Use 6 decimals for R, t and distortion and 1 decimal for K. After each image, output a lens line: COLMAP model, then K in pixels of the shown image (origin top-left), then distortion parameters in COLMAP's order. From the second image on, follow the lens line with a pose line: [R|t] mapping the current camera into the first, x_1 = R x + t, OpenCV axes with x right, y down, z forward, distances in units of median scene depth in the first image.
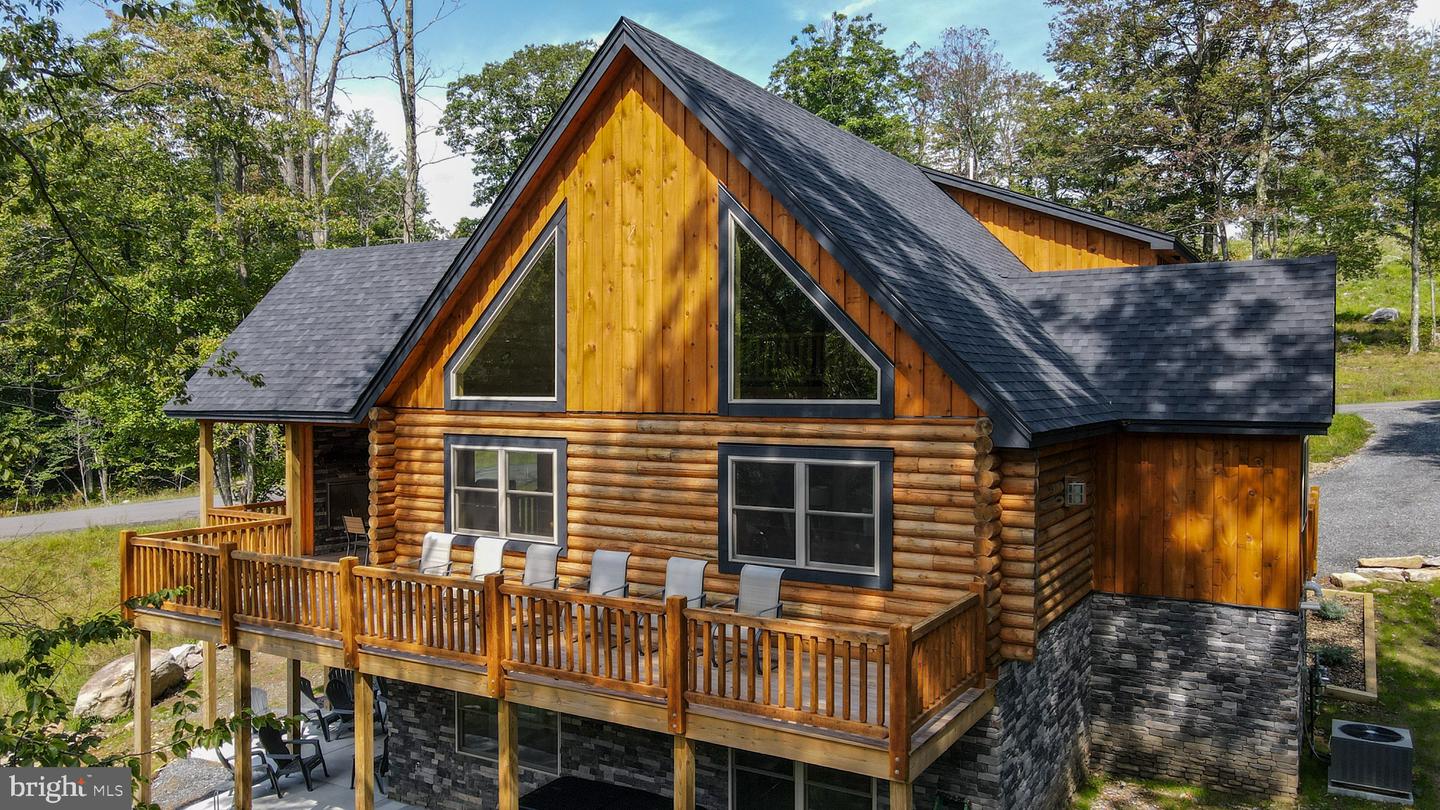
lens RADIAL K [[1057.2, 0, 715.9], [0, 1057.2, 417.1], [0, 0, 1]] dist [0.008269, 0.011186]
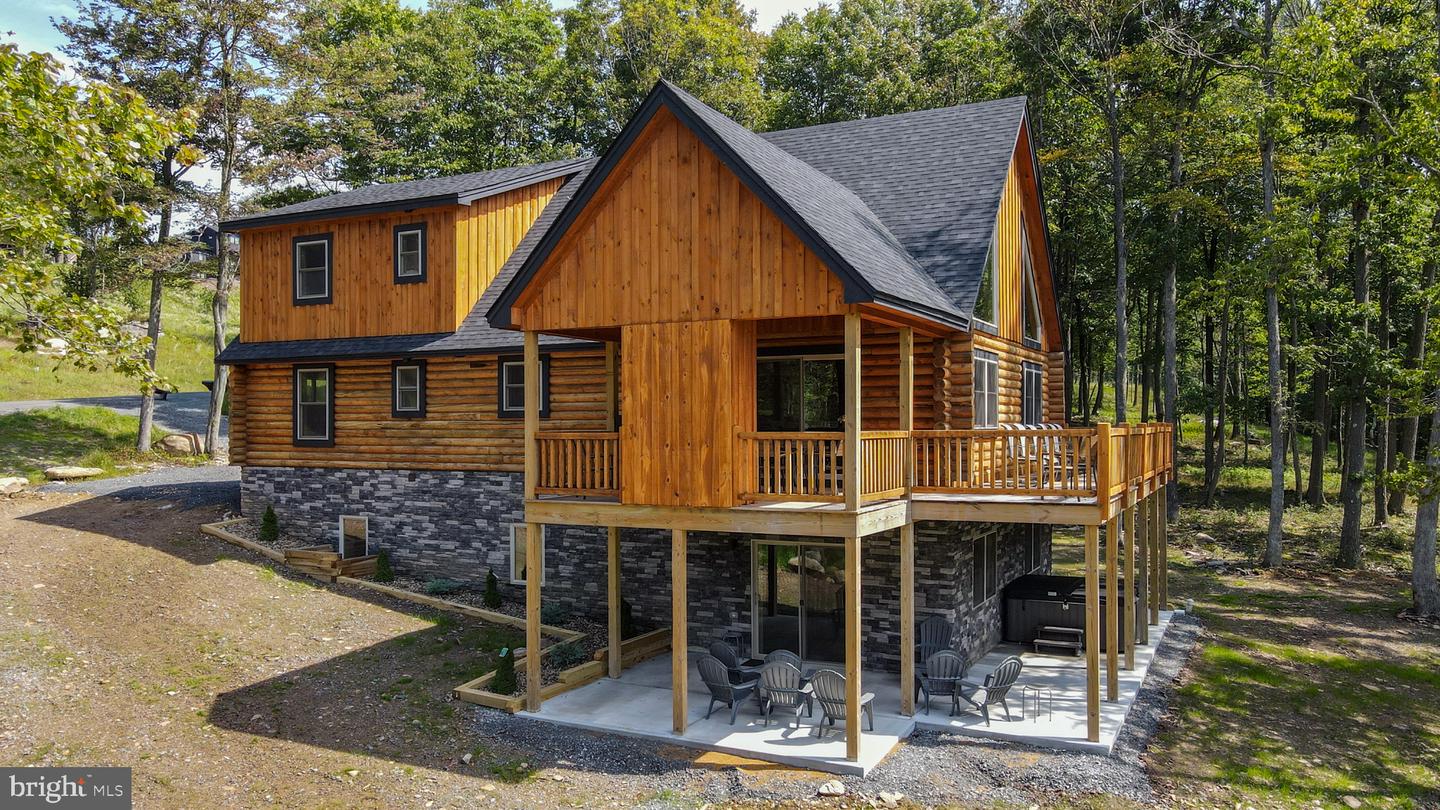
lens RADIAL K [[1057.2, 0, 709.9], [0, 1057.2, 411.1], [0, 0, 1]] dist [0.008269, 0.011186]
pose [[-0.046777, -0.001619, 0.998904, -1.528507], [0.012371, 0.999921, 0.002200, 0.086797], [-0.998829, 0.012460, -0.046754, 1.434330]]
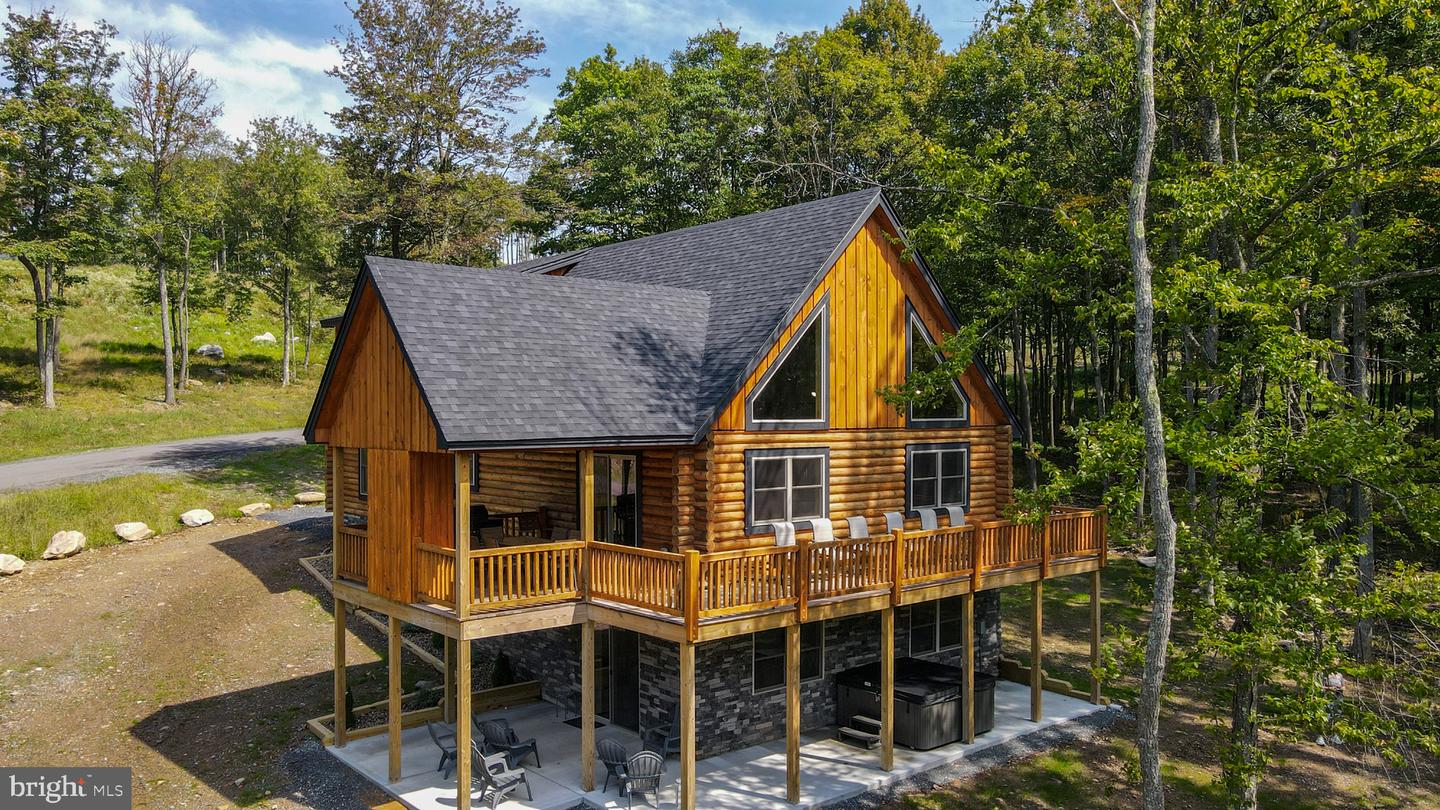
lens RADIAL K [[1057.2, 0, 716.8], [0, 1057.2, 413.8], [0, 0, 1]] dist [0.008269, 0.011186]
pose [[0.331712, -0.015742, 0.943249, -1.562849], [0.015955, 0.999811, 0.011075, -0.044327], [-0.943246, 0.011376, 0.331901, 0.646731]]
